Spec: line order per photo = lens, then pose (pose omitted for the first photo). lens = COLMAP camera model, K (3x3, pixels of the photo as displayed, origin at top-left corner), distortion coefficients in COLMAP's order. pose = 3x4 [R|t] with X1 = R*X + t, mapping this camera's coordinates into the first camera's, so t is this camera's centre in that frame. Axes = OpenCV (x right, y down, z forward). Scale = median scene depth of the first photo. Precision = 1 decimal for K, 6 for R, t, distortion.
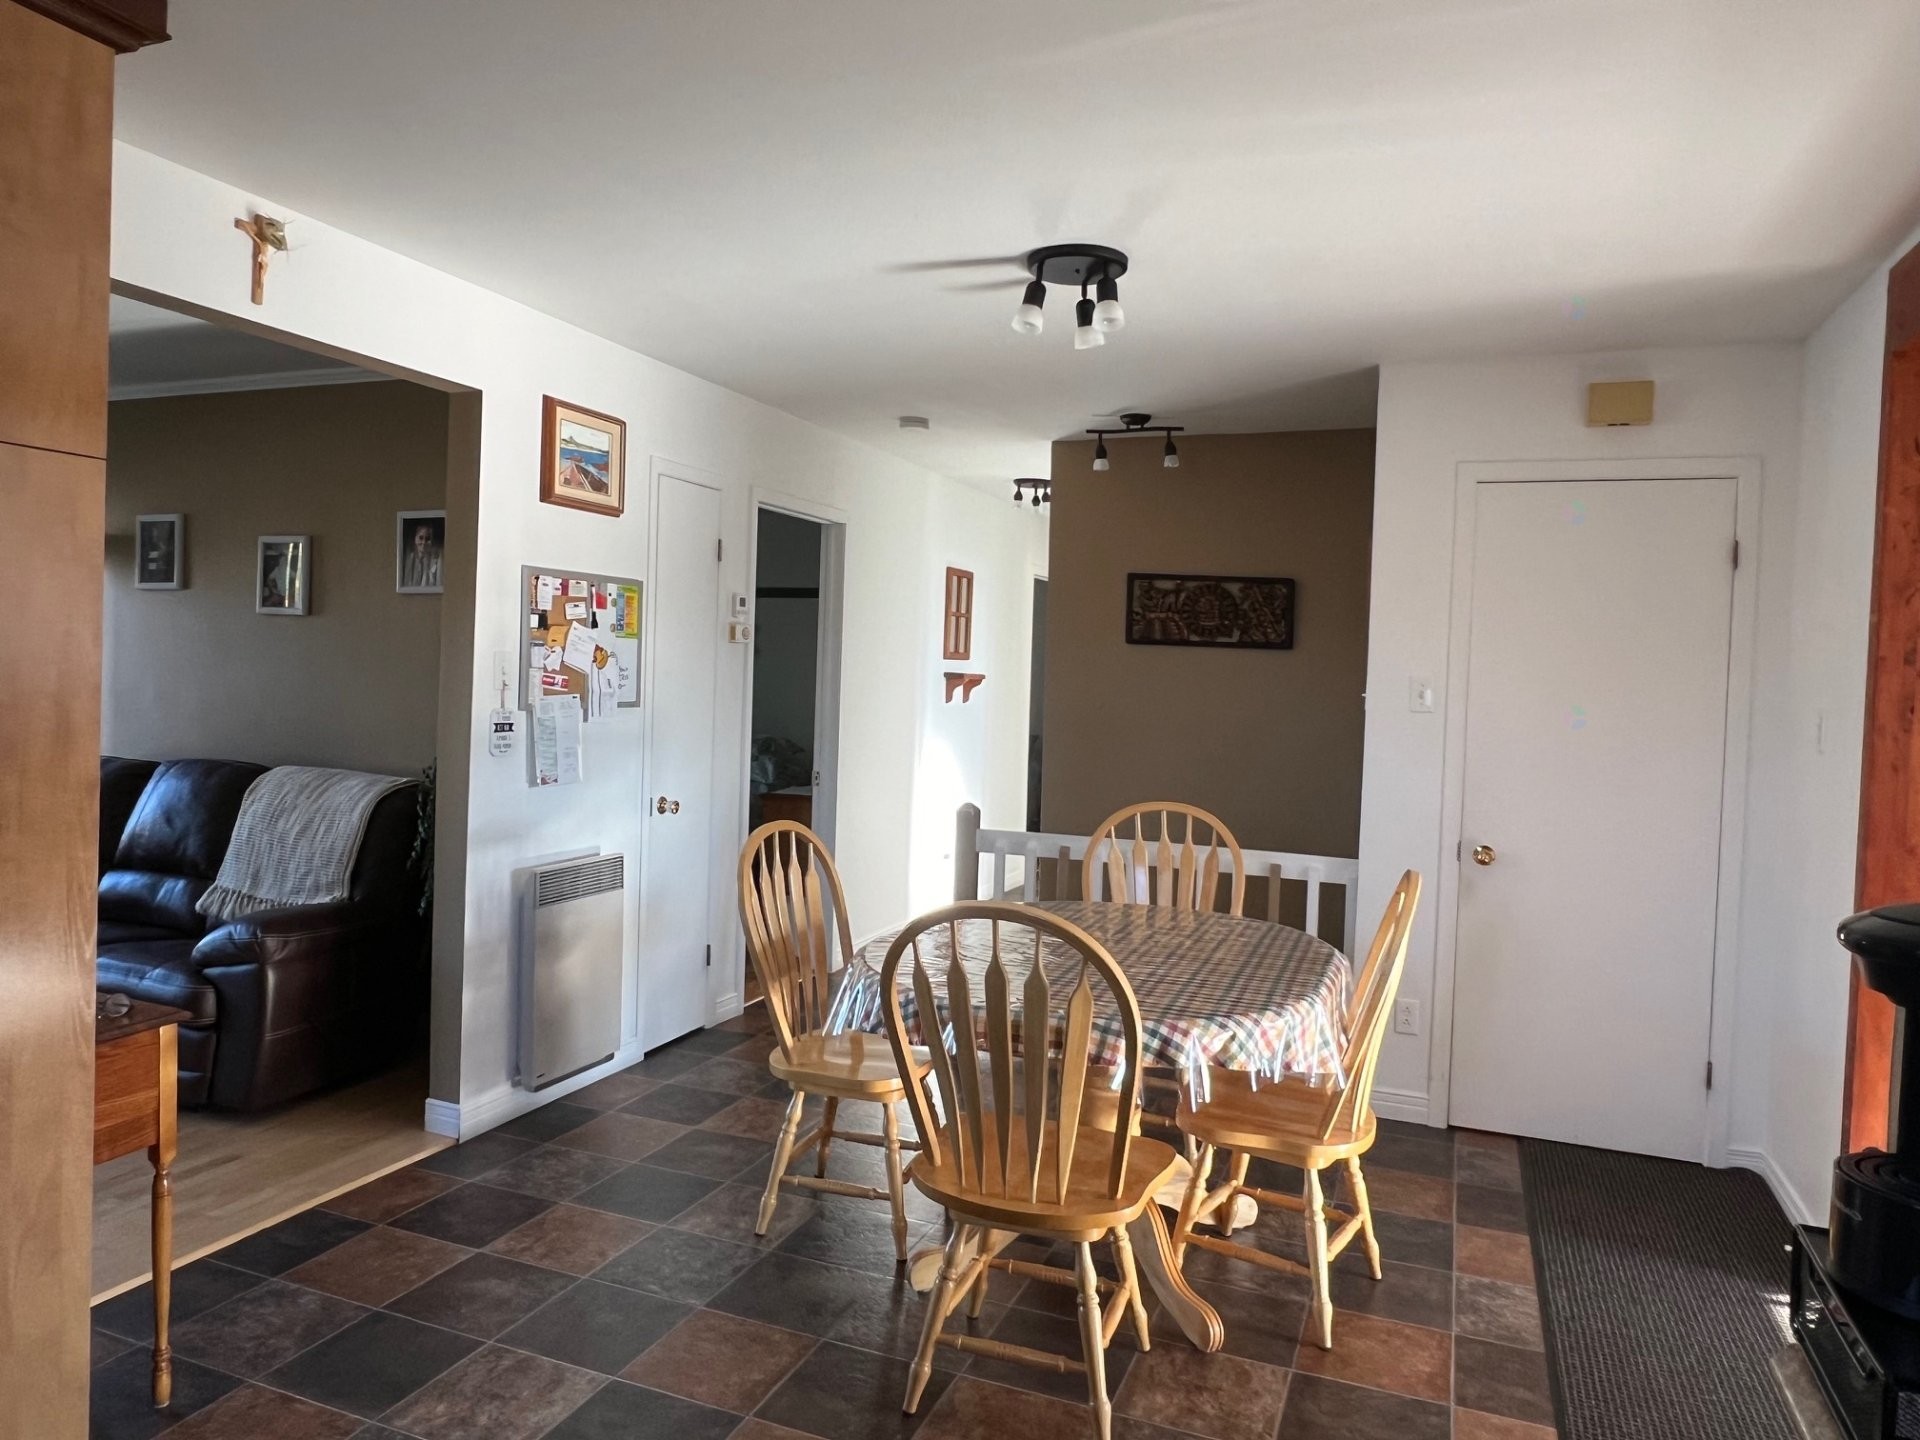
lens RADIAL K [[1271.1, 0, 956.2], [0, 1271.1, 700.8], [0, 0, 1]] dist [-0.003212, -0.001734]
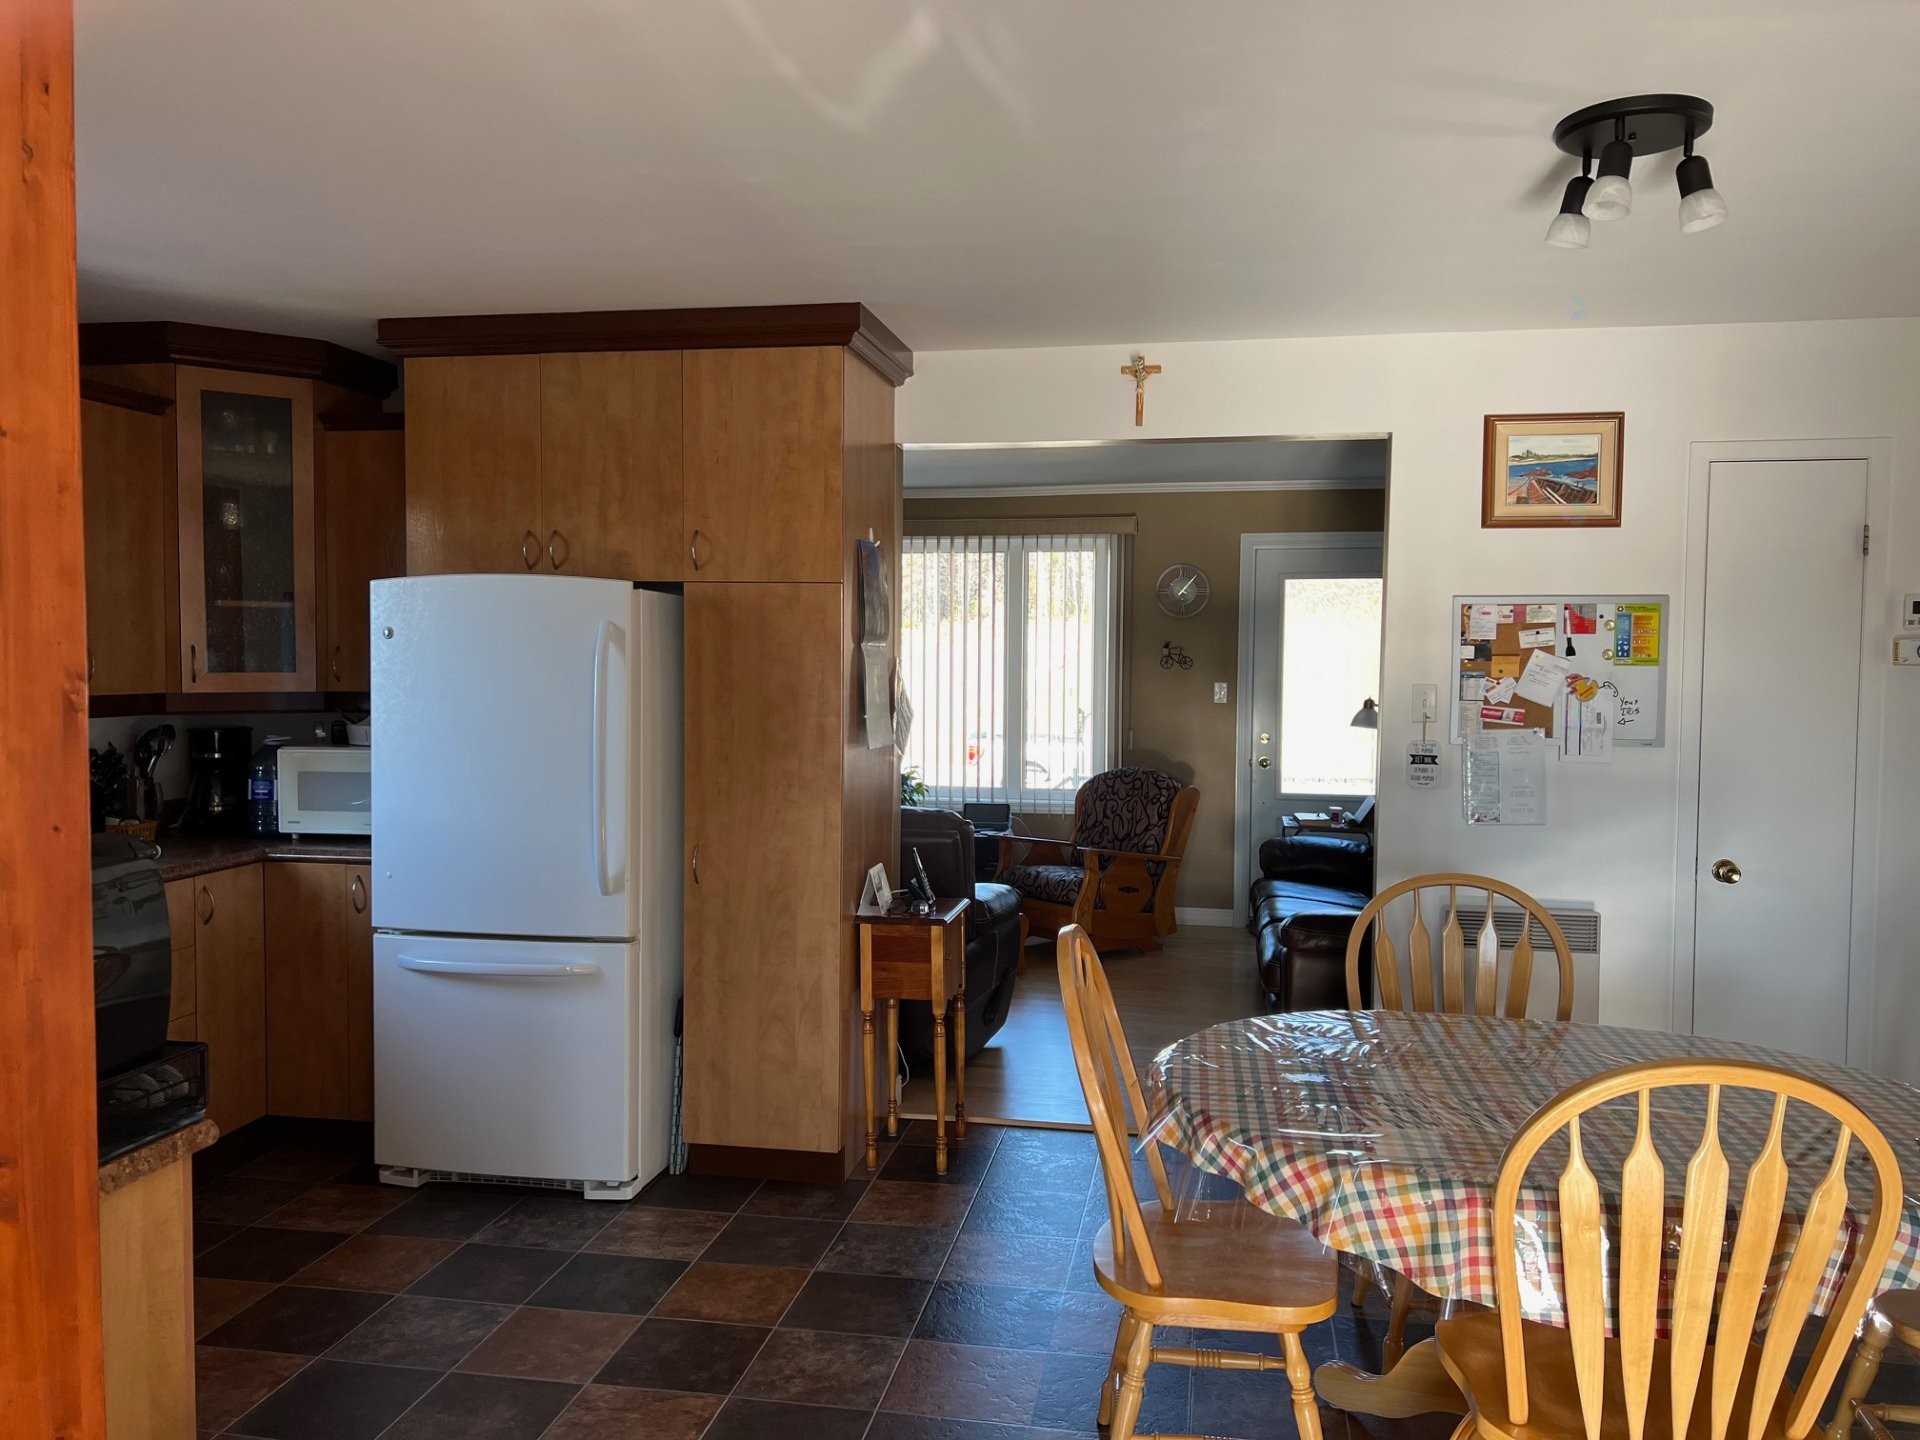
lens RADIAL K [[1411.3, 0, 961.6], [0, 1411.3, 725.6], [0, 0, 1]] dist [0.094060, -0.170956]
pose [[0.191610, 0.013472, -0.981379, 0.641629], [-0.025189, 0.999644, 0.008805, -0.006238], [0.981148, 0.023033, 0.191881, 0.398481]]
